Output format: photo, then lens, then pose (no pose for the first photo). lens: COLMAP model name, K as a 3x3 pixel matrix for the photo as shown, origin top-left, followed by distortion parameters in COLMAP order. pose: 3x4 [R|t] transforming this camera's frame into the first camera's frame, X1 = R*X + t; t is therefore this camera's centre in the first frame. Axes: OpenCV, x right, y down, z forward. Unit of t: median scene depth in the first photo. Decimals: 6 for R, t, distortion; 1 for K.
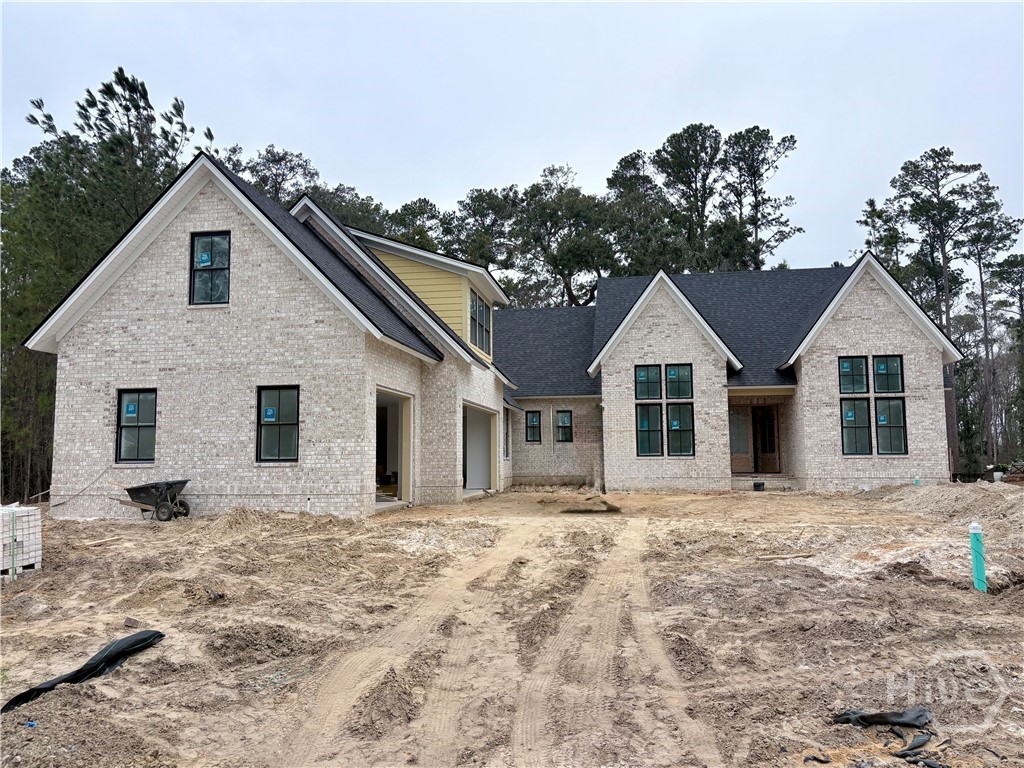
lens RADIAL K [[783.8, 0, 511.5], [0, 783.8, 386.3], [0, 0, 1]] dist [0.023987, 0.004973]
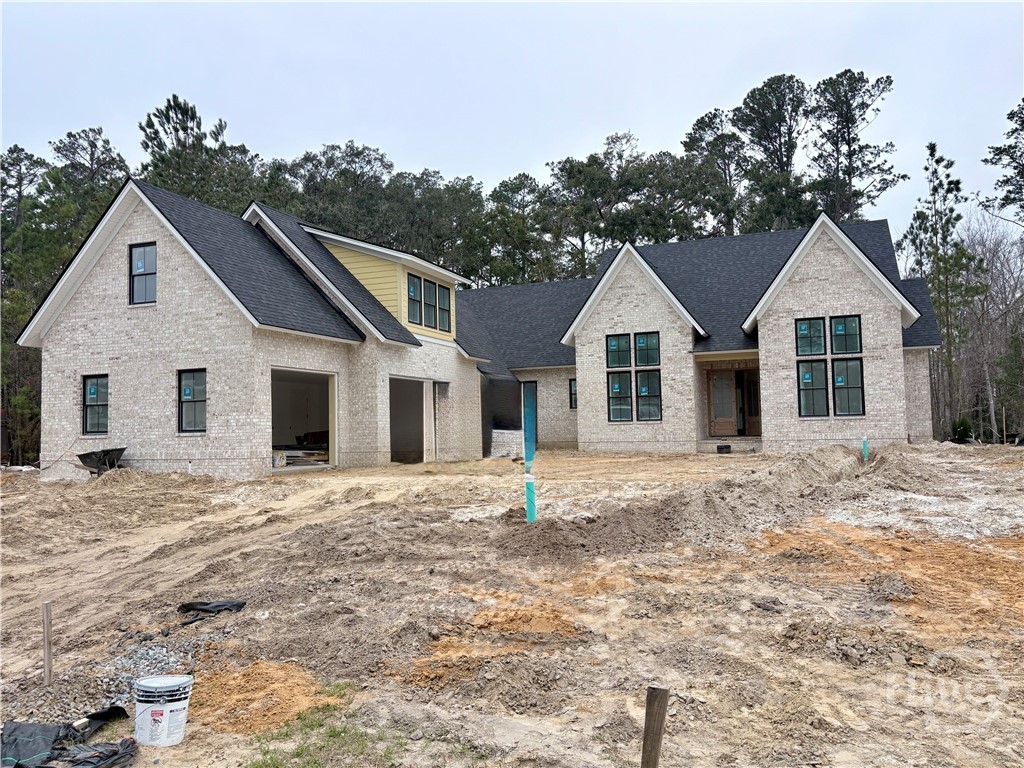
lens RADIAL K [[783.8, 0, 511.5], [0, 783.8, 386.3], [0, 0, 1]] dist [0.023987, 0.004973]
pose [[0.979789, -0.026367, -0.198287, 0.248682], [0.034165, 0.998767, 0.036012, -0.000702], [0.197093, -0.042058, 0.979482, -0.051478]]
